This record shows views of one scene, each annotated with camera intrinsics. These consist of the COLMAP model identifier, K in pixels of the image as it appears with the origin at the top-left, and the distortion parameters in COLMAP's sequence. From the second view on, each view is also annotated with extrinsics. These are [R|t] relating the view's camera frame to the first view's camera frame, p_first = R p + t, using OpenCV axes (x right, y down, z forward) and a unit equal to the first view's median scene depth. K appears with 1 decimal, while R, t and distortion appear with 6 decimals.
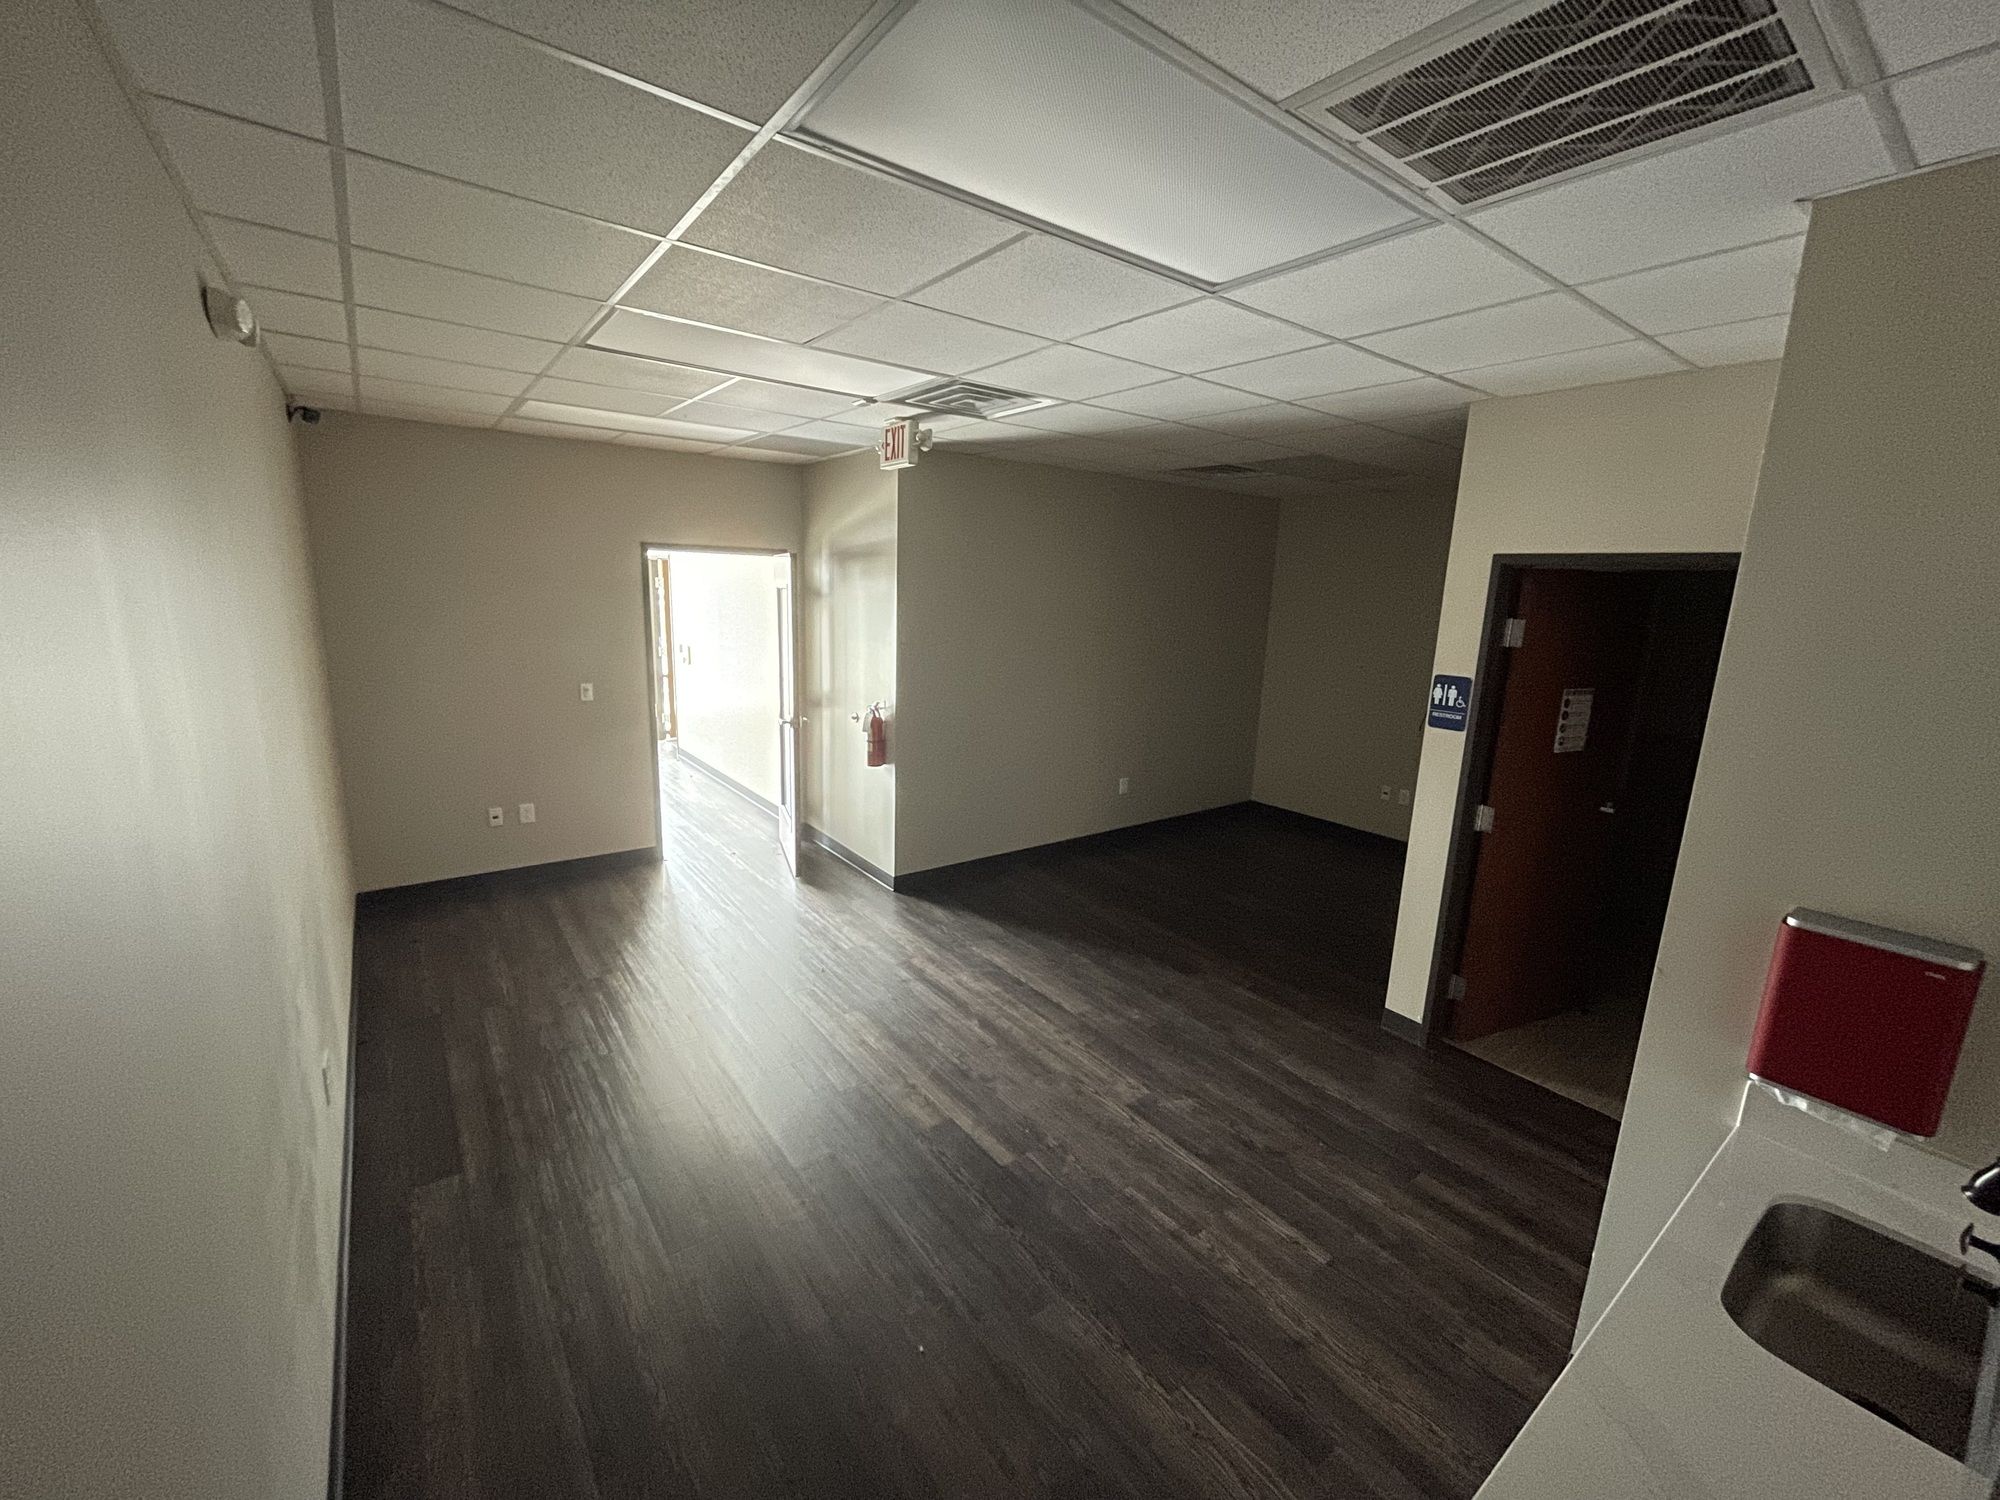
lens RADIAL K [[814.0, 0, 994.6], [0, 814.0, 748.8], [0, 0, 1]] dist [-0.002524, -0.000266]
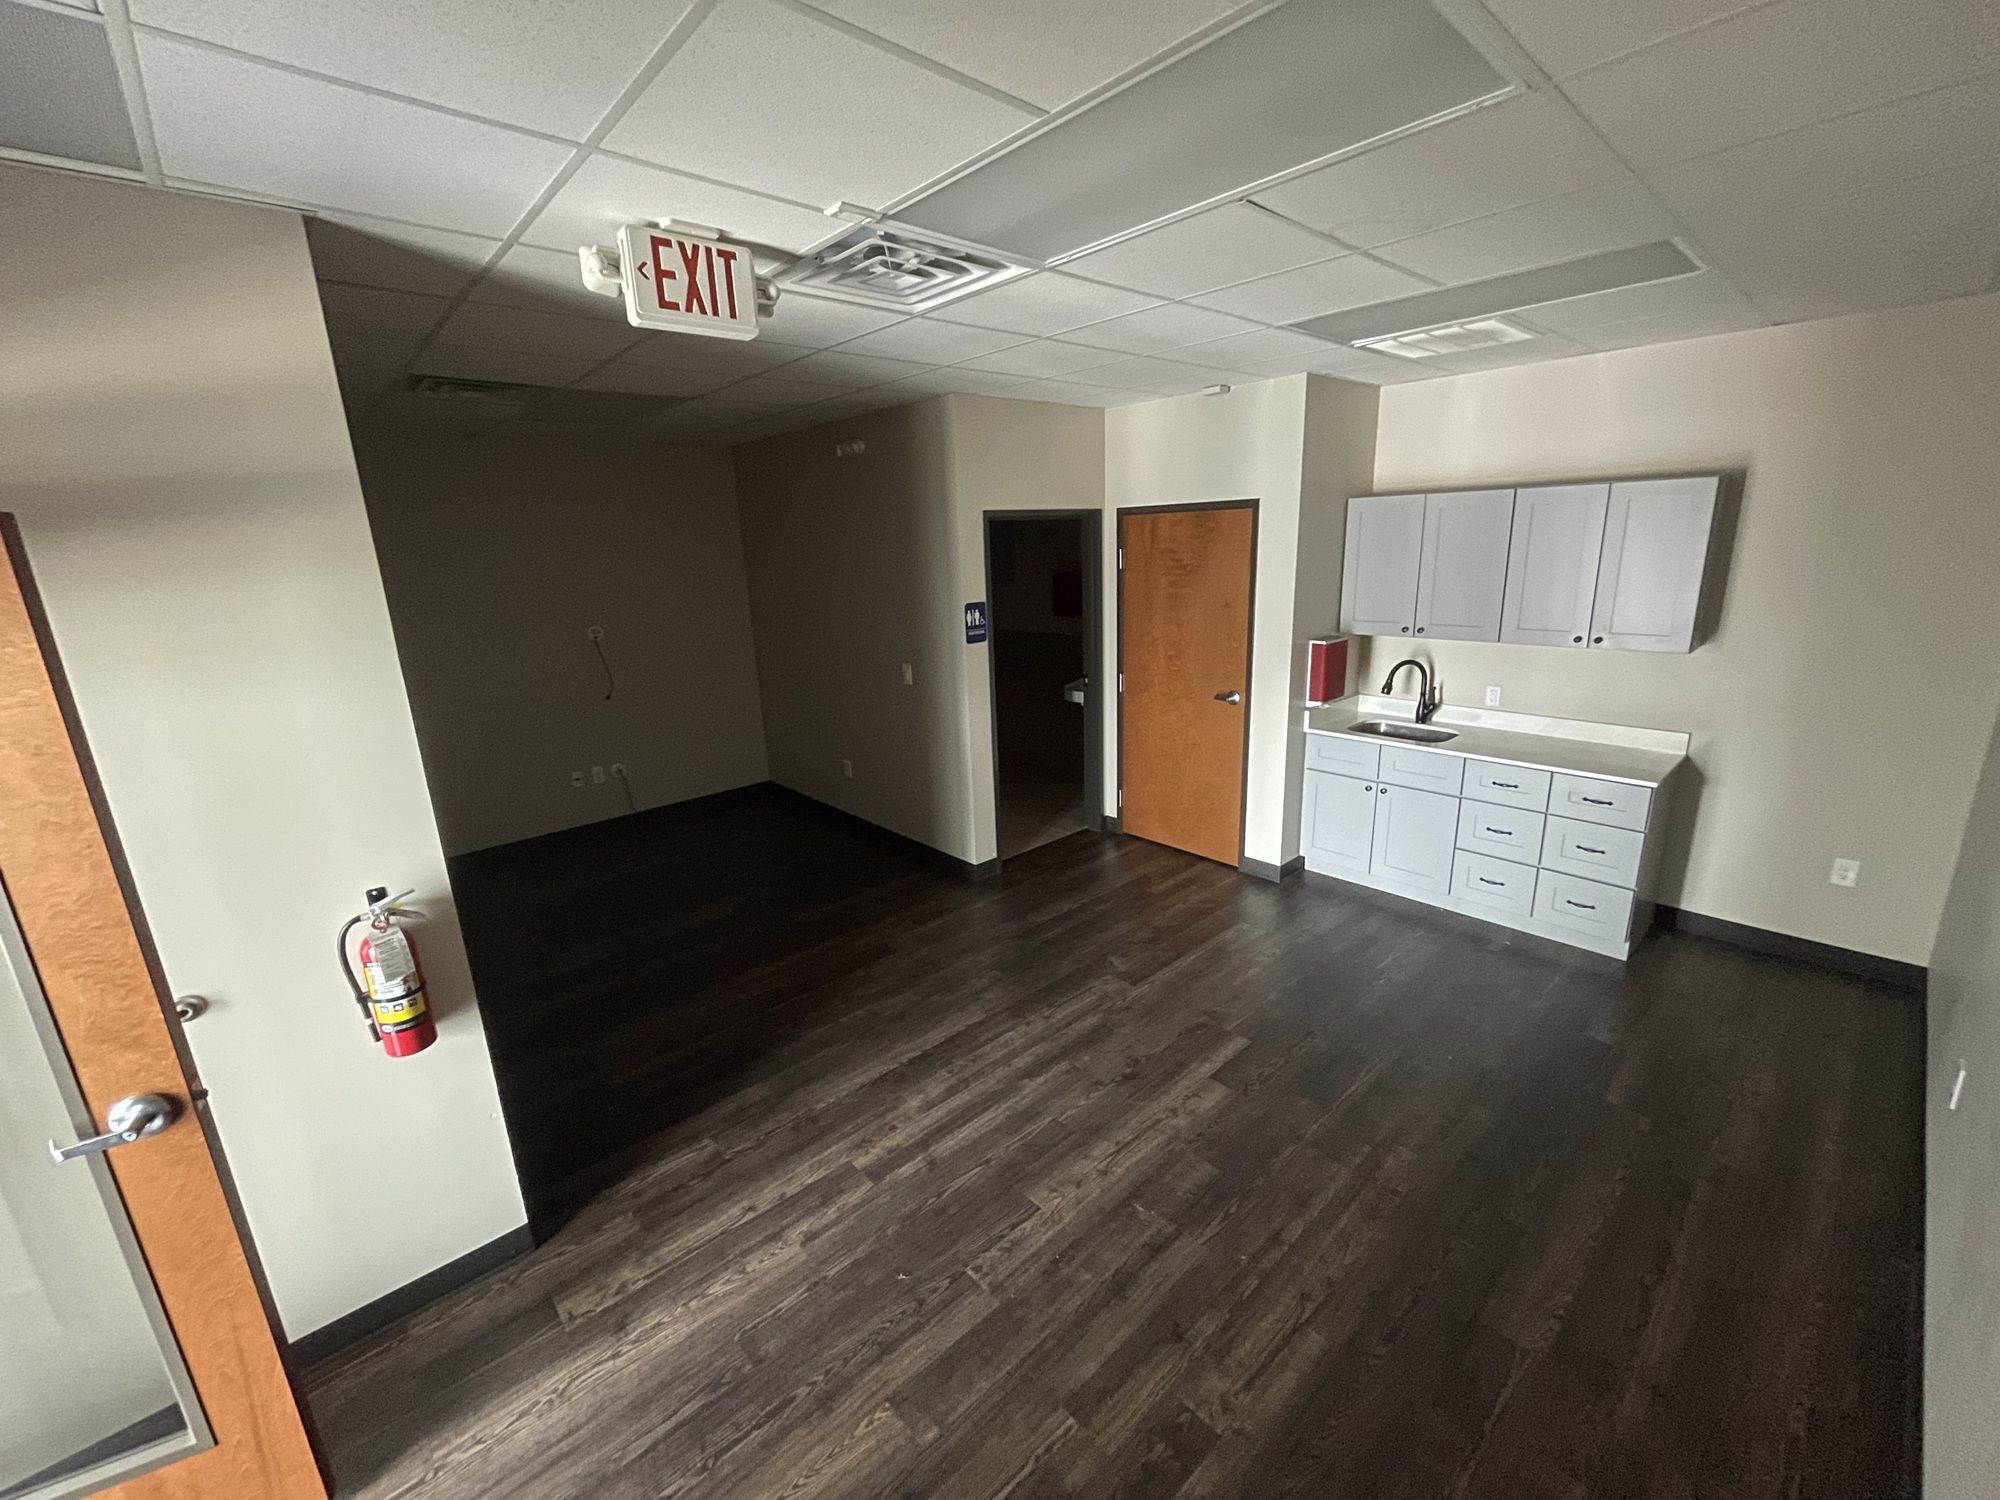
lens RADIAL K [[814.0, 0, 994.6], [0, 814.0, 748.8], [0, 0, 1]] dist [-0.002524, -0.000266]
pose [[-0.096653, -0.279037, 0.955404, -0.773782], [0.234907, 0.926386, 0.294326, -0.248361], [-0.967201, 0.252879, -0.023991, 1.038692]]
